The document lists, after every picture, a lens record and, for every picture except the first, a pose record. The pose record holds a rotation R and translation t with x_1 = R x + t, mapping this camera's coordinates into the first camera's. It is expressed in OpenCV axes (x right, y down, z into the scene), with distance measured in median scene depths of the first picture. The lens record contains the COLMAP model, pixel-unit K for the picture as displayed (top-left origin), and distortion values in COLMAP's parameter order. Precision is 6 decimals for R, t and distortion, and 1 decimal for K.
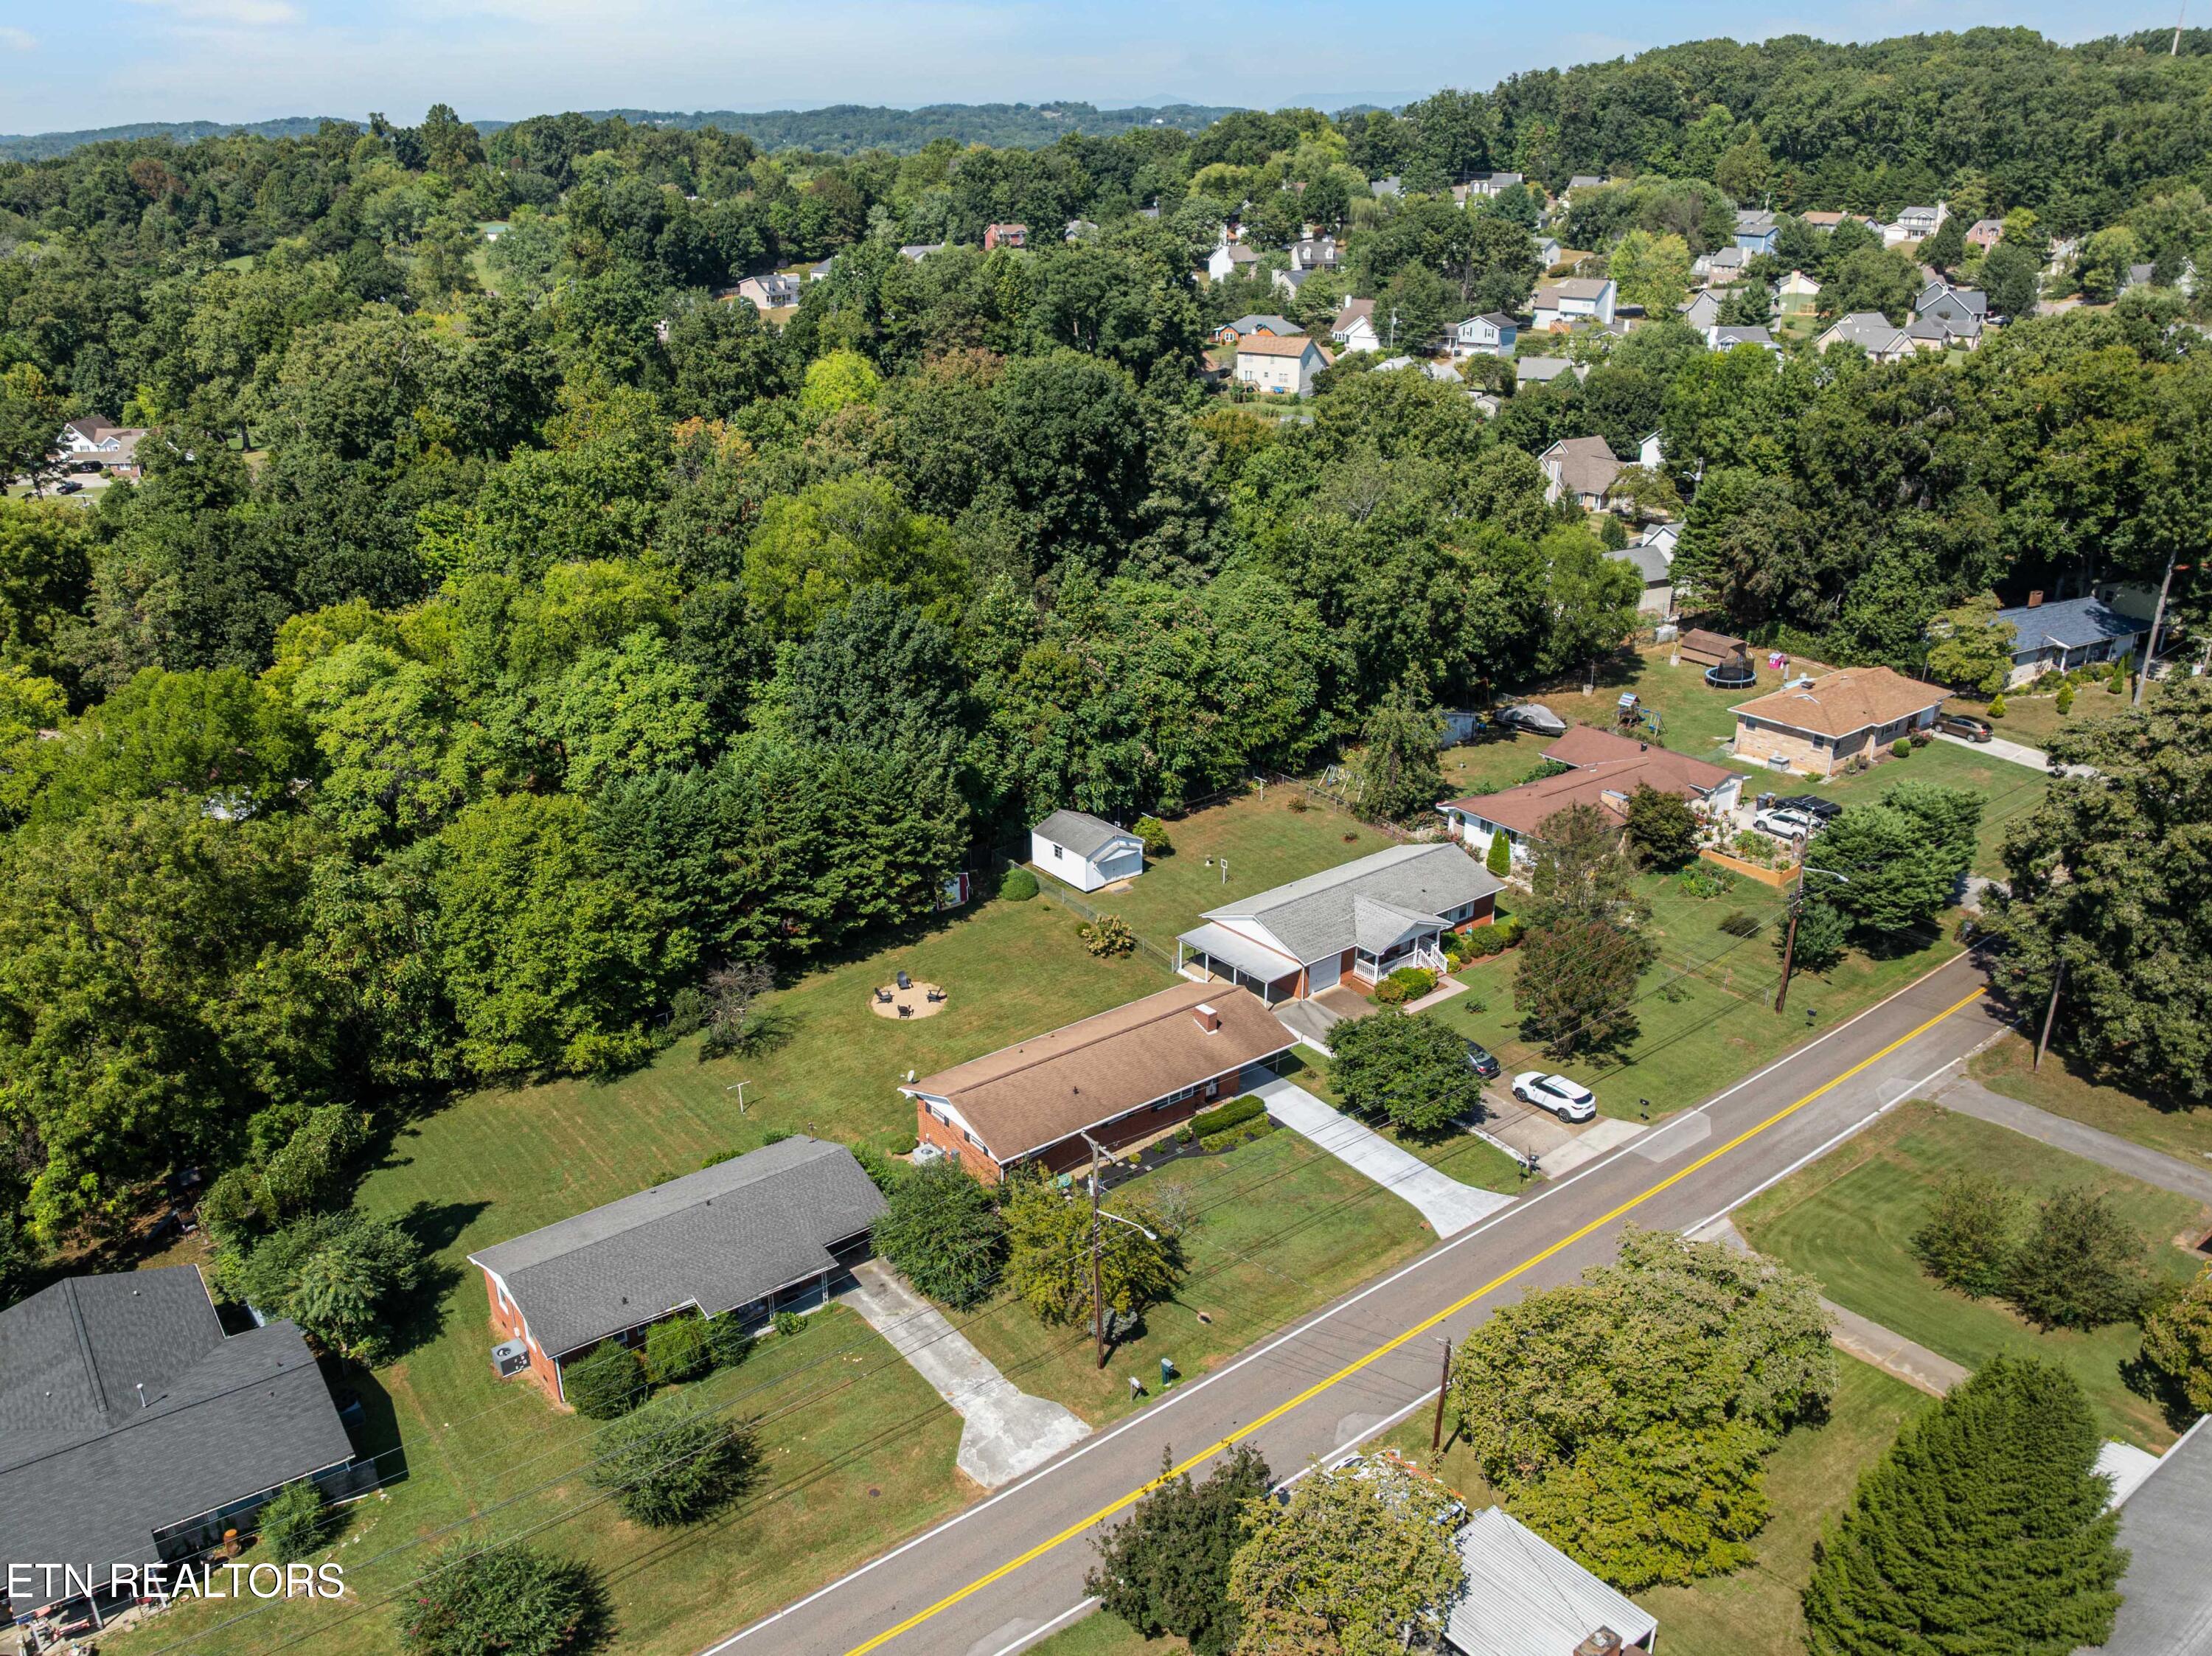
lens RADIAL K [[1561.0, 0, 1106.0], [0, 1561.0, 828.0], [0, 0, 1]] dist [-0.033470, -0.002468]
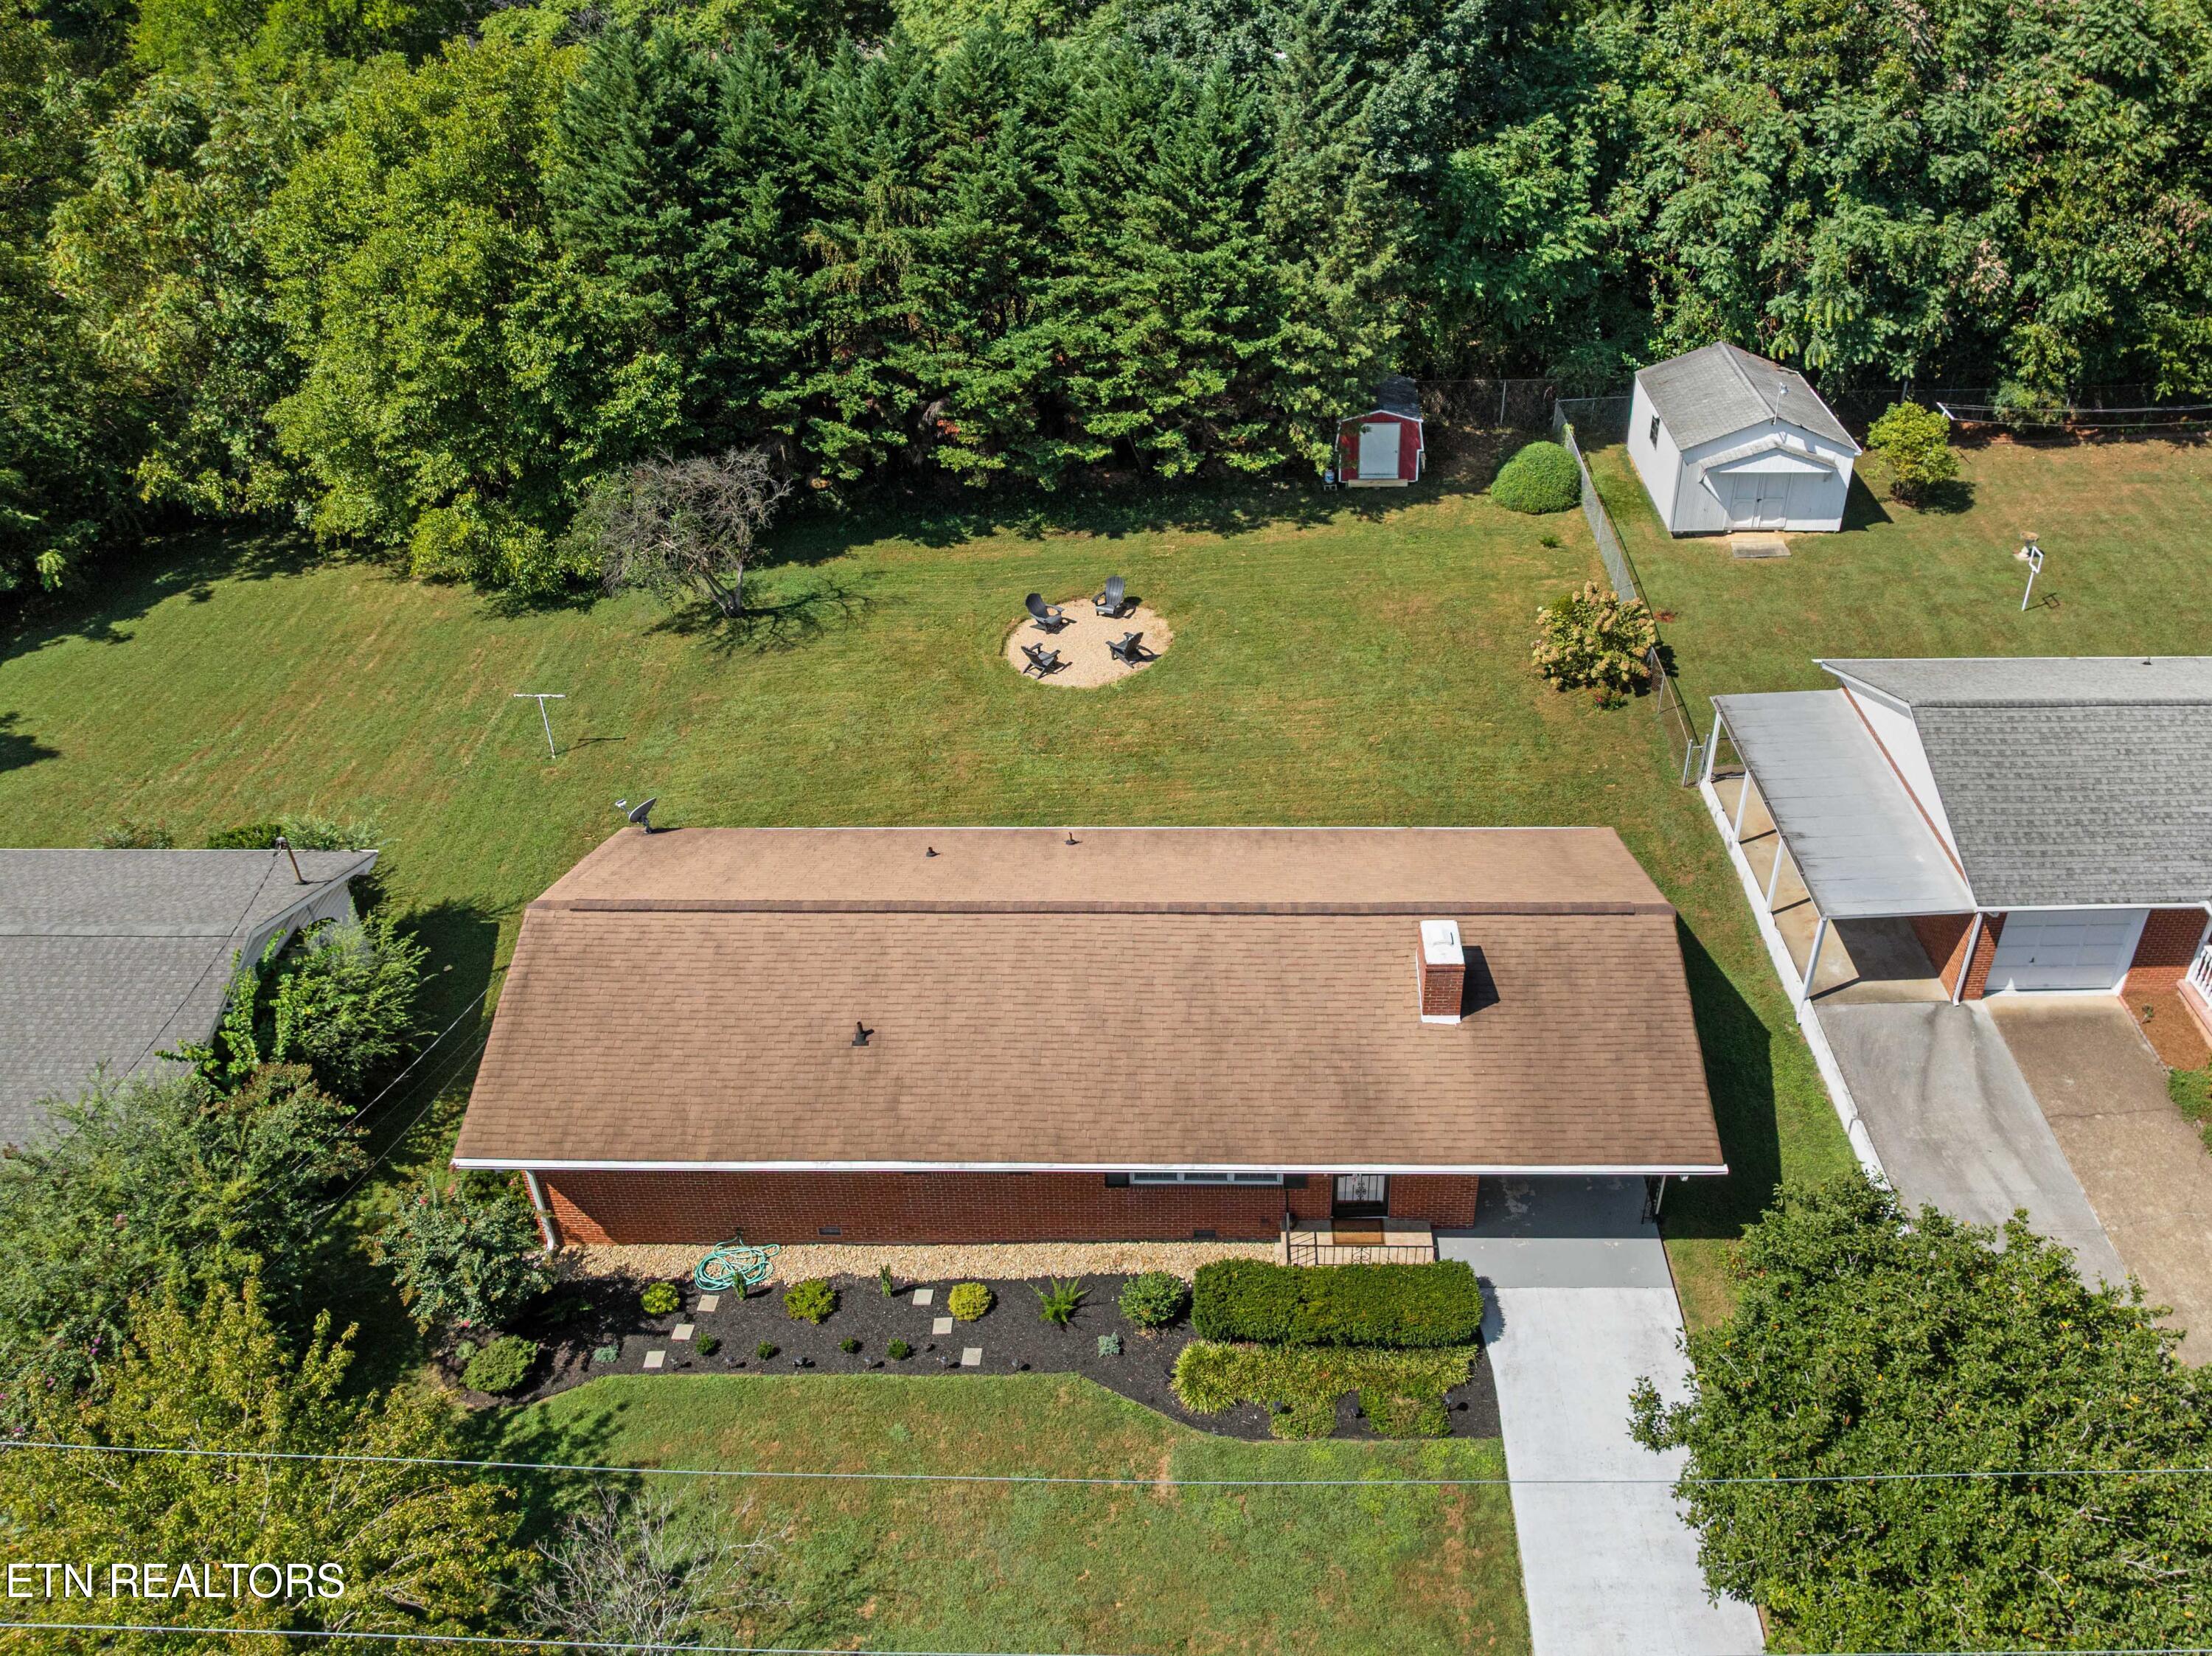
lens RADIAL K [[1763.1, 0, 1107.5], [0, 1763.1, 736.7], [0, 0, 1]] dist [-0.048317, -0.007690]
pose [[0.787394, 0.327835, -0.522049, 0.135319], [-0.220264, 0.940580, 0.258444, 0.003754], [0.575755, -0.088509, 0.812817, 0.523784]]
